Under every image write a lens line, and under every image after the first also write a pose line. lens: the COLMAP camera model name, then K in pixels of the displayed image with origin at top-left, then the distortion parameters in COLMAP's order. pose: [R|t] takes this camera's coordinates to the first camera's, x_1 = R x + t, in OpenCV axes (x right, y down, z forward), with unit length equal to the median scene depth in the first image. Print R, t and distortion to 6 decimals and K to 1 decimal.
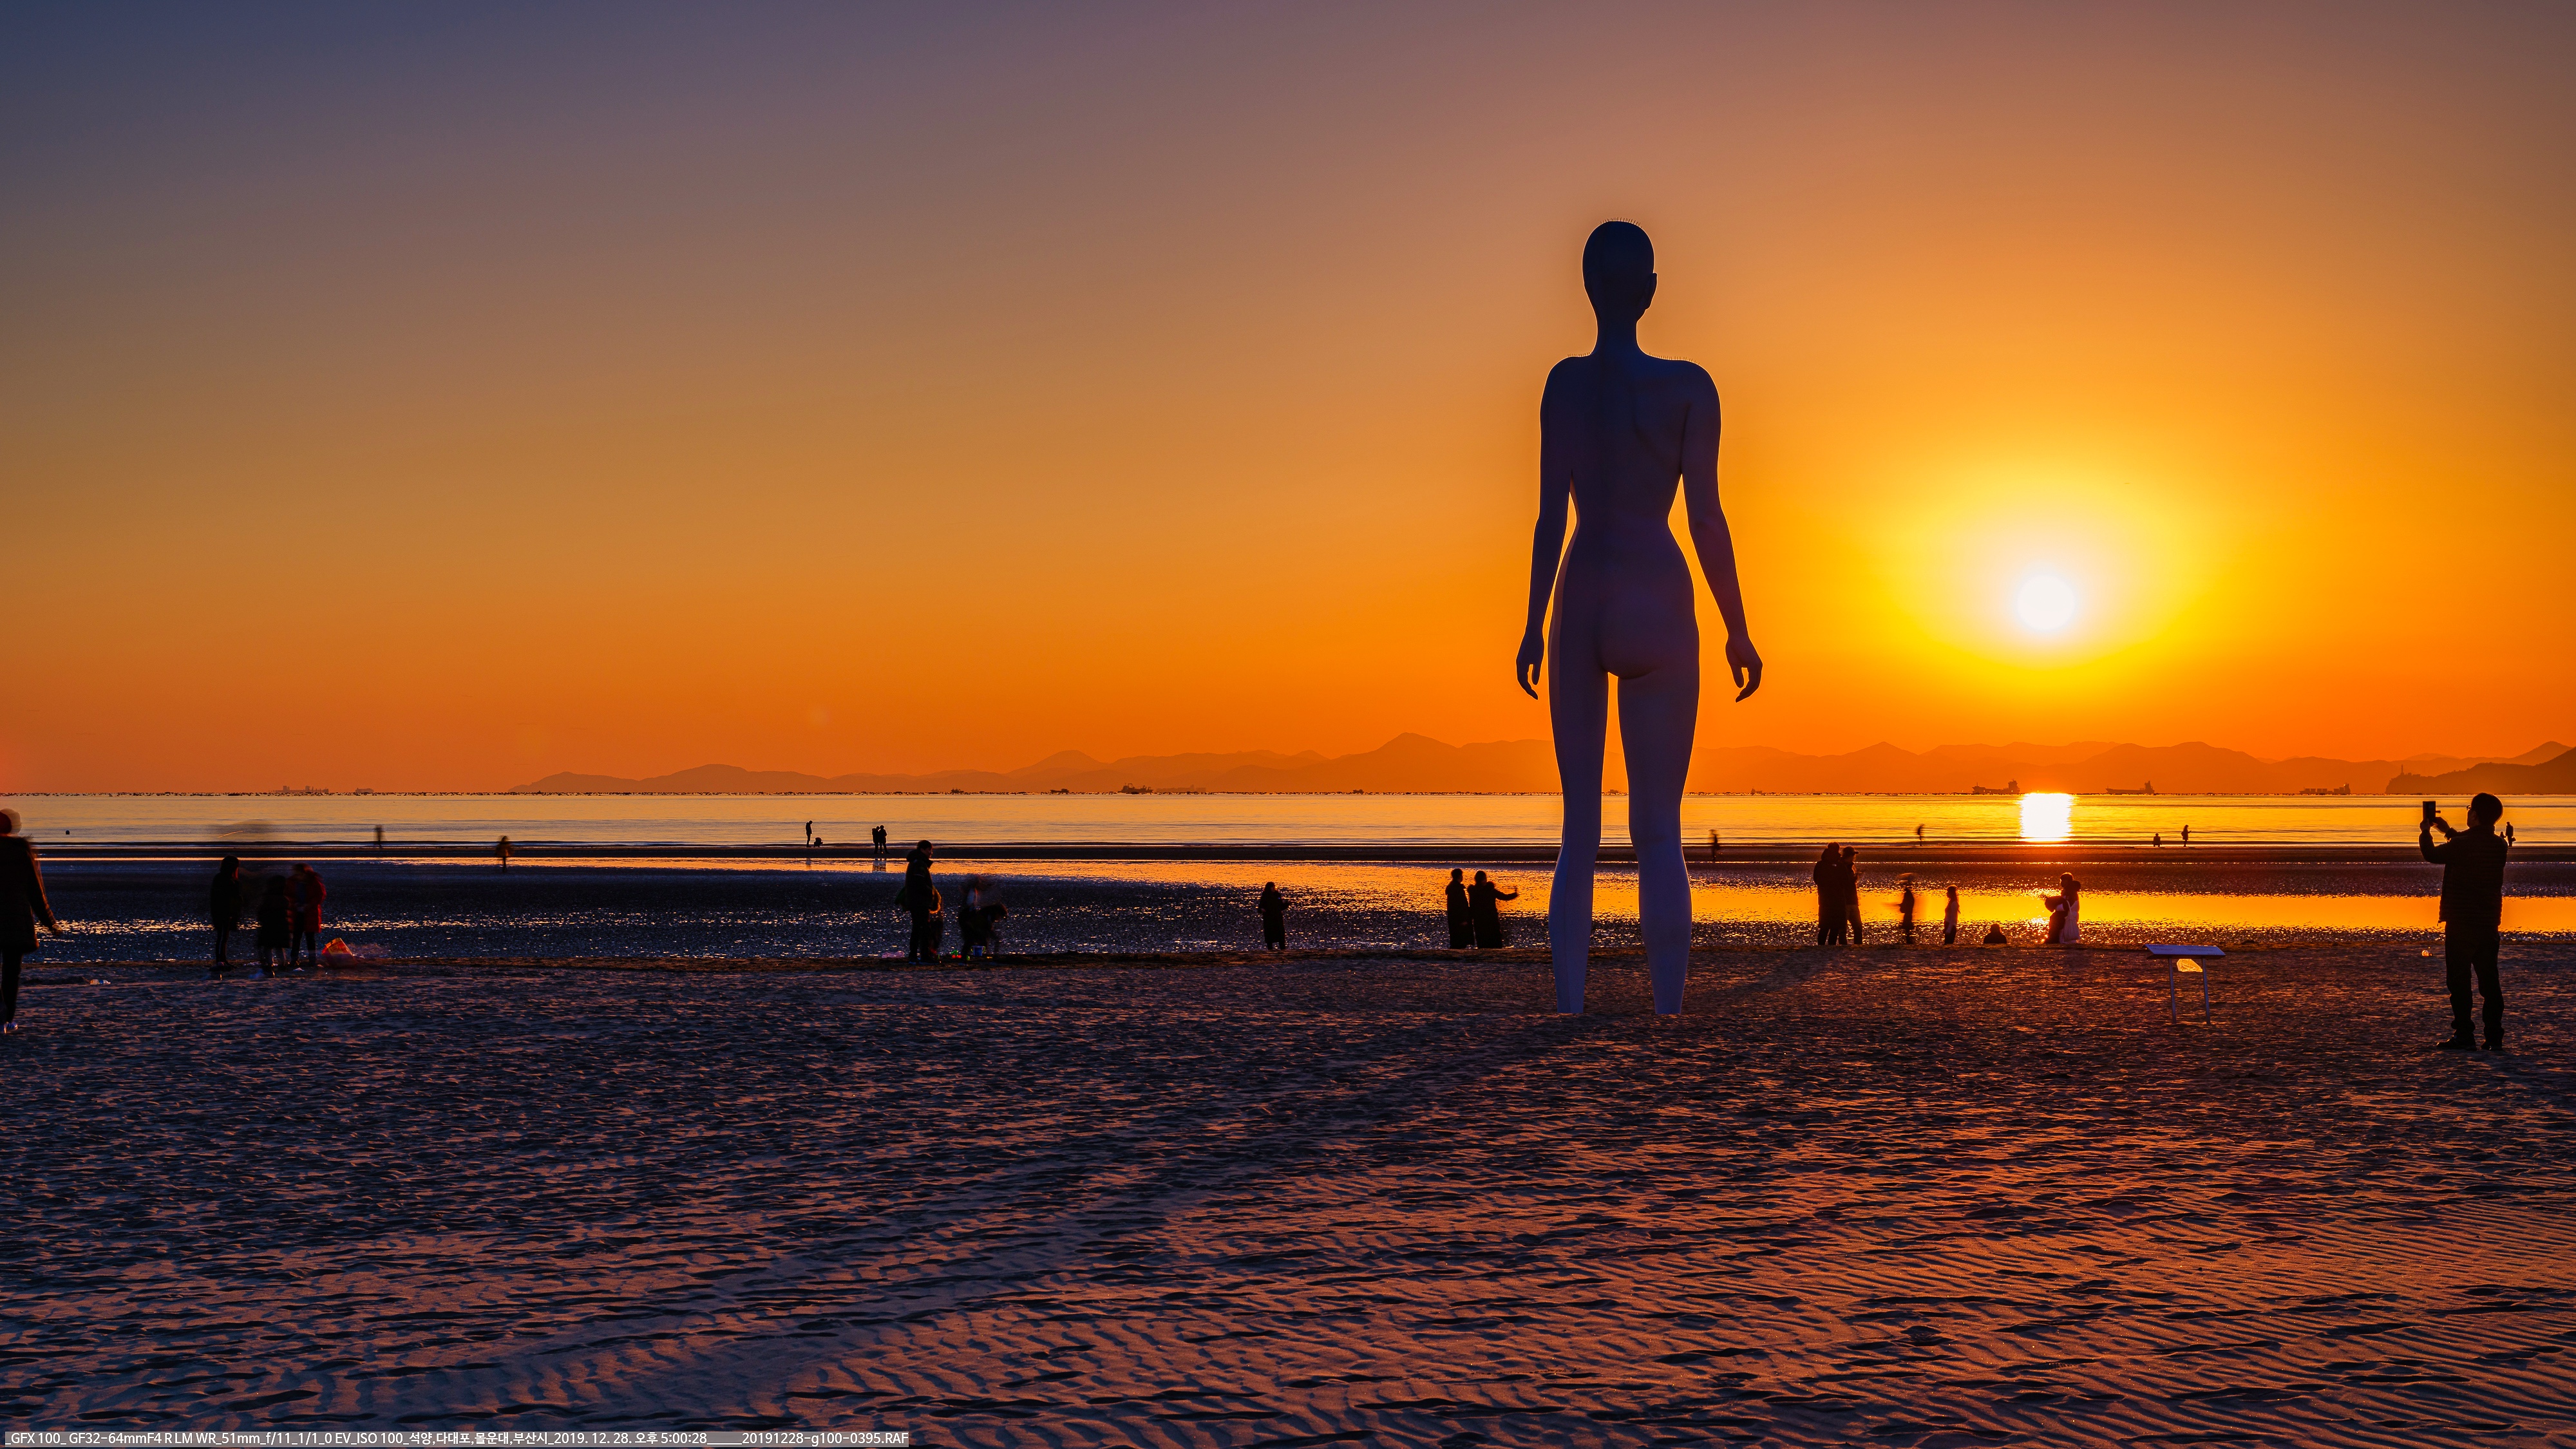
lens RADIAL K [[3845.8, 0, 1284.1], [0, 3845.8, 722.1], [0, 0, 1]] dist [0.020413, 0.000000]
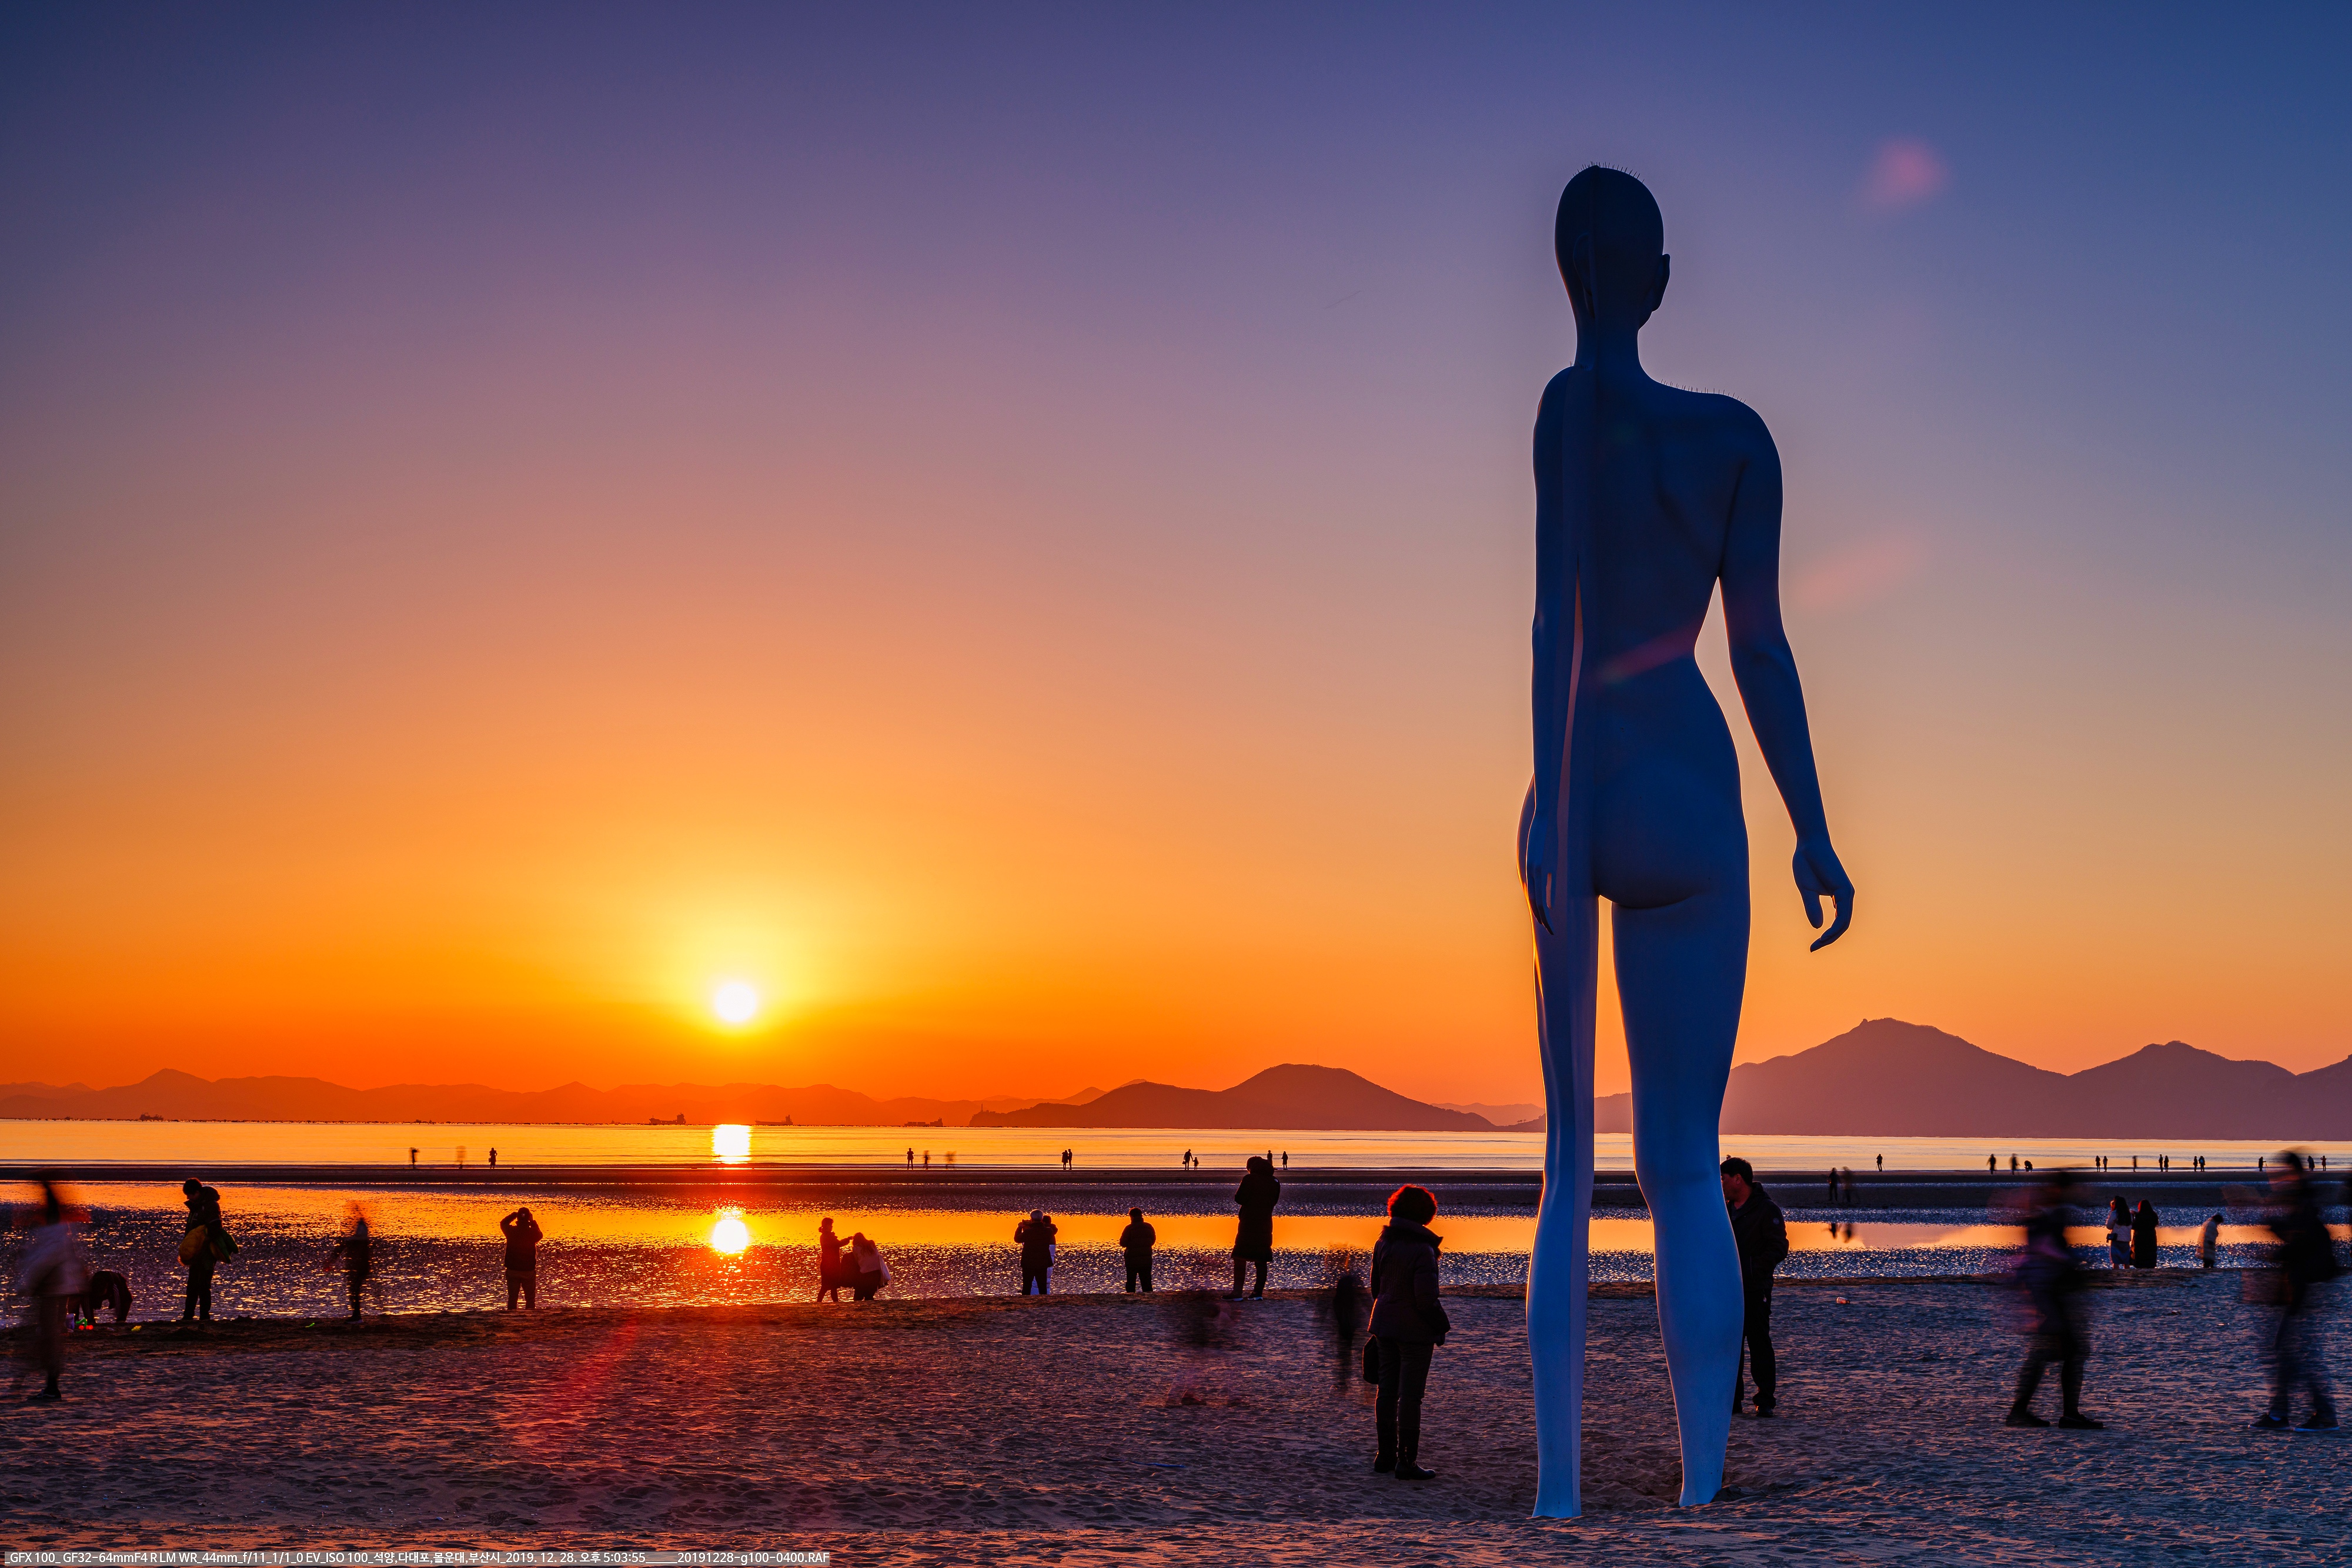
lens RADIAL K [[3007.4, 0, 1176.1], [0, 3007.4, 786.0], [0, 0, 1]] dist [0.019485, 0.000000]
pose [[0.935373, 0.048395, 0.350336, -0.142672], [-0.015506, 0.995253, -0.096082, 0.015813], [-0.353323, 0.084440, 0.931683, 0.586618]]
